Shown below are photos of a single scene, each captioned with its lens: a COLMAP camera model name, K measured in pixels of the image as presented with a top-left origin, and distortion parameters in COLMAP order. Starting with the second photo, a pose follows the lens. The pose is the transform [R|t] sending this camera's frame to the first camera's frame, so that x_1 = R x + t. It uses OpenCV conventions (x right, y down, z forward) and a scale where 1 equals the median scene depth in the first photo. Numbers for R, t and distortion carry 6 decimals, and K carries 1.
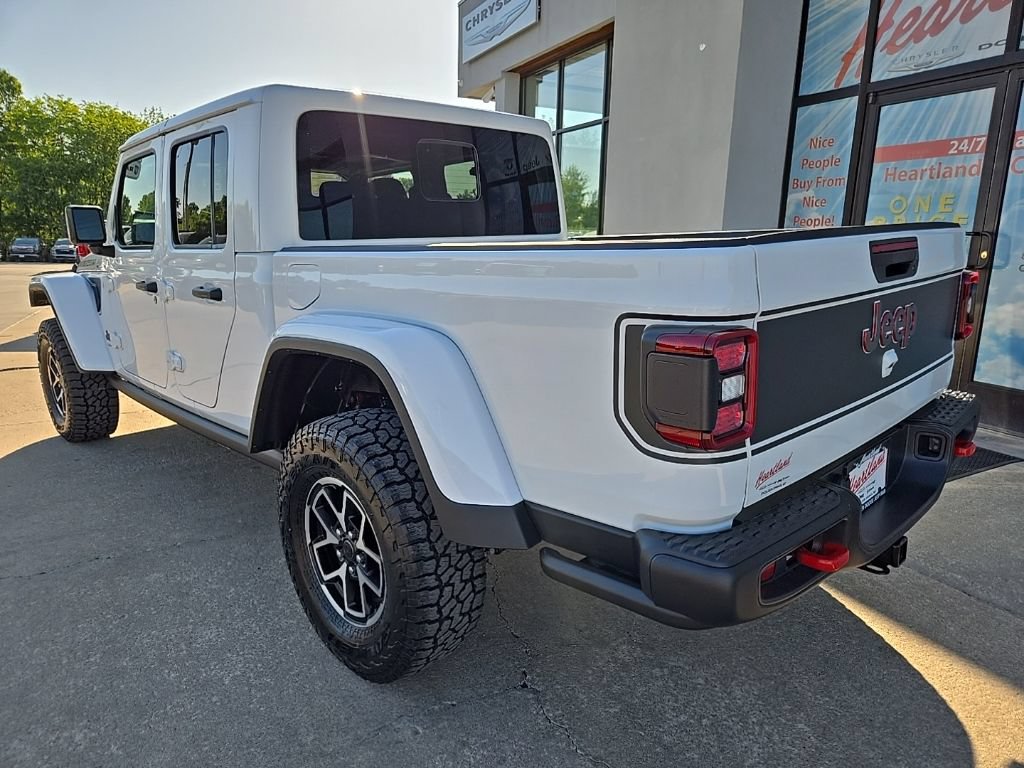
lens RADIAL K [[684.7, 0, 510.2], [0, 684.7, 389.0], [0, 0, 1]] dist [0.068662, -0.050847]
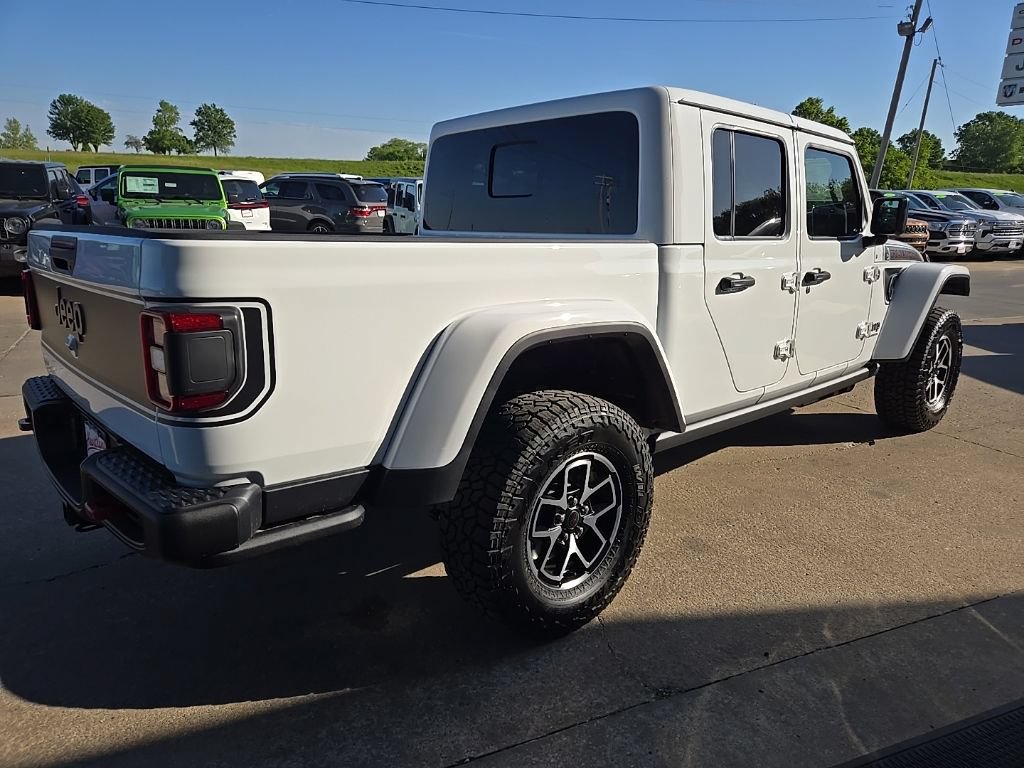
lens RADIAL K [[684.7, 0, 515.2], [0, 684.7, 385.9], [0, 0, 1]] dist [0.068662, -0.050847]
pose [[-0.030676, 0.251003, -0.967500, 0.668443], [-0.234450, 0.939144, 0.251080, -0.176333], [0.971644, 0.234533, 0.030038, 0.682868]]
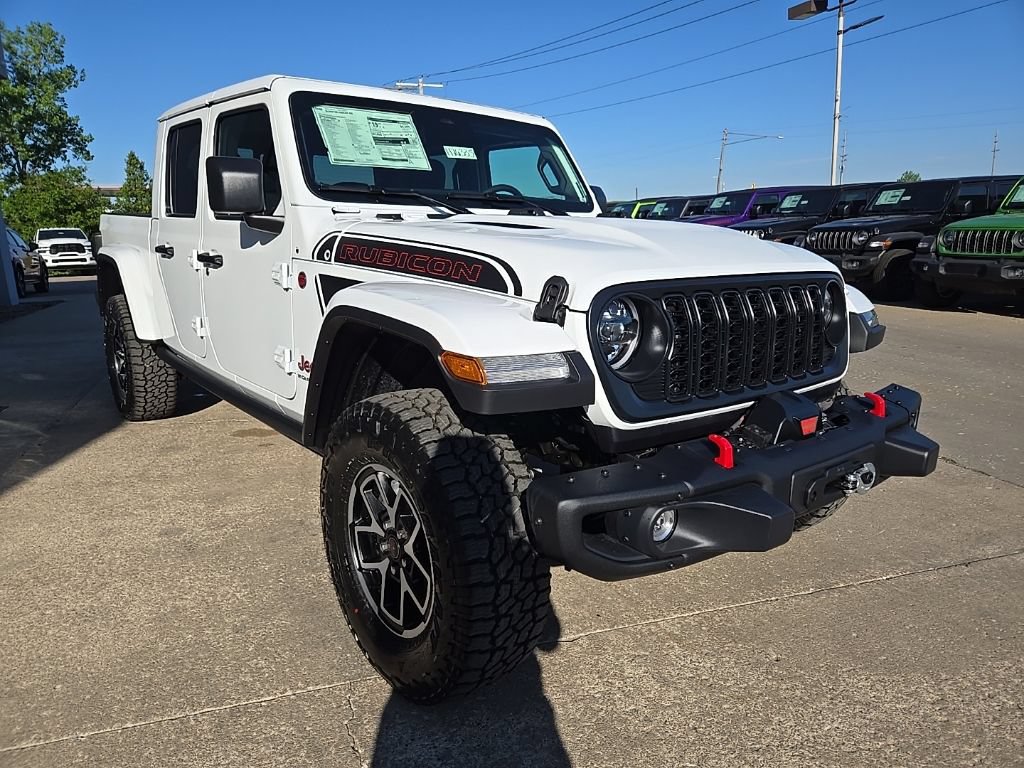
lens RADIAL K [[684.7, 0, 510.0], [0, 684.7, 388.8], [0, 0, 1]] dist [0.068662, -0.050847]
pose [[-0.995186, -0.018188, 0.096302, -0.485264], [0.025780, 0.899438, 0.436288, -0.355148], [-0.094553, 0.436671, -0.894639, 1.656122]]
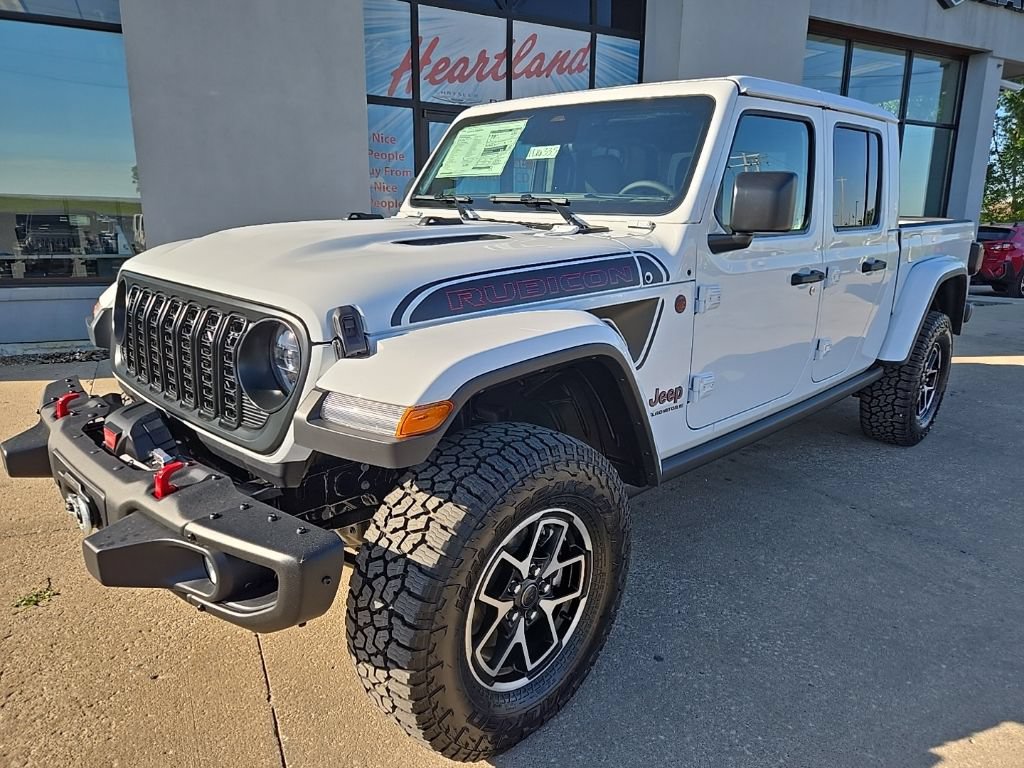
lens RADIAL K [[684.7, 0, 511.8], [0, 684.7, 385.1], [0, 0, 1]] dist [0.068662, -0.050847]
pose [[-0.023461, -0.238279, 0.970913, -1.029013], [0.205174, 0.949360, 0.237947, -0.224017], [-0.978444, 0.204789, 0.026616, 1.014525]]
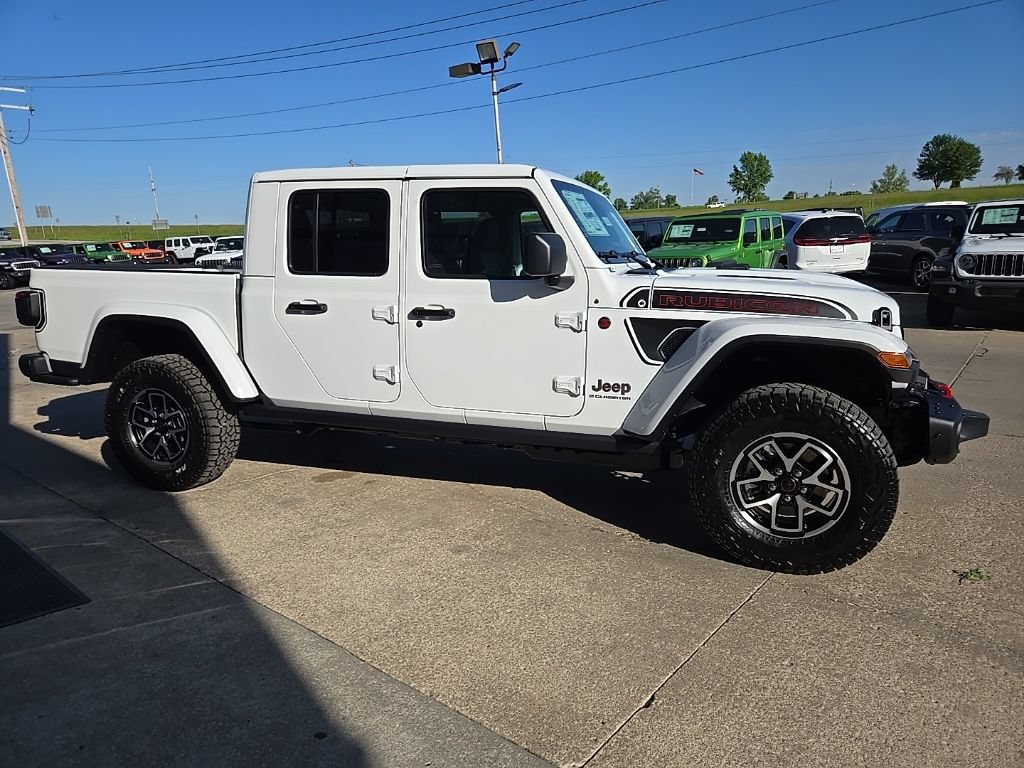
lens RADIAL K [[684.7, 0, 510.6], [0, 684.7, 389.5], [0, 0, 1]] dist [0.068662, -0.050847]
pose [[-0.902151, 0.107221, -0.417884, 0.143920], [-0.073801, 0.915992, 0.394351, -0.414257], [0.425060, 0.386604, -0.818450, 1.726777]]
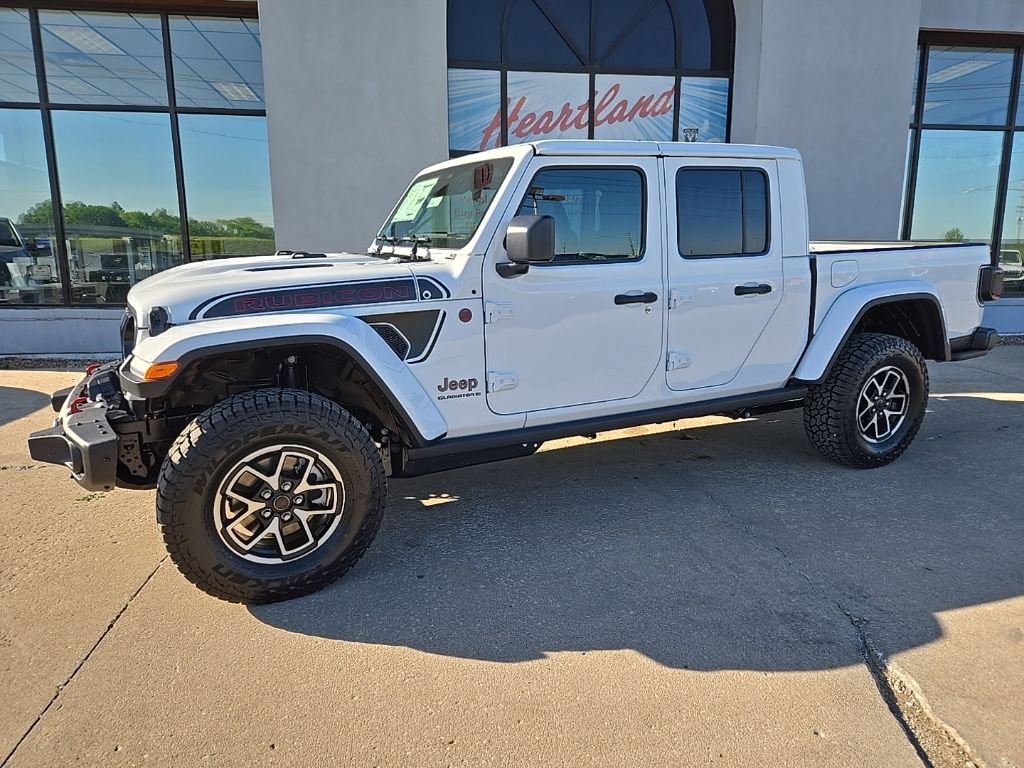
lens RADIAL K [[684.7, 0, 513.9], [0, 684.7, 387.4], [0, 0, 1]] dist [0.068662, -0.050847]
pose [[0.294190, -0.191966, 0.936270, -1.154040], [0.215966, 0.967636, 0.130537, -0.142850], [-0.931027, 0.163800, 0.326127, 0.639447]]
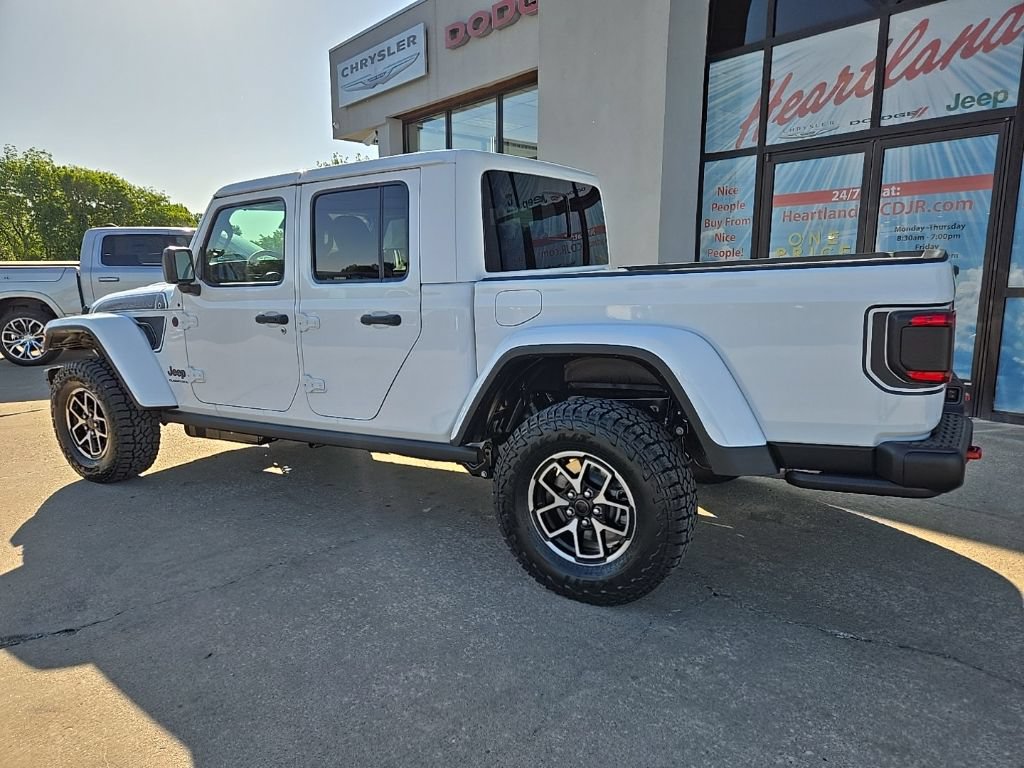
lens RADIAL K [[684.7, 0, 505.1], [0, 684.7, 388.8], [0, 0, 1]] dist [0.068662, -0.050847]
pose [[0.967066, -0.063290, 0.246532, -0.328614], [0.075437, 0.996343, -0.040130, 0.025724], [-0.243091, 0.057406, 0.968303, -0.108428]]
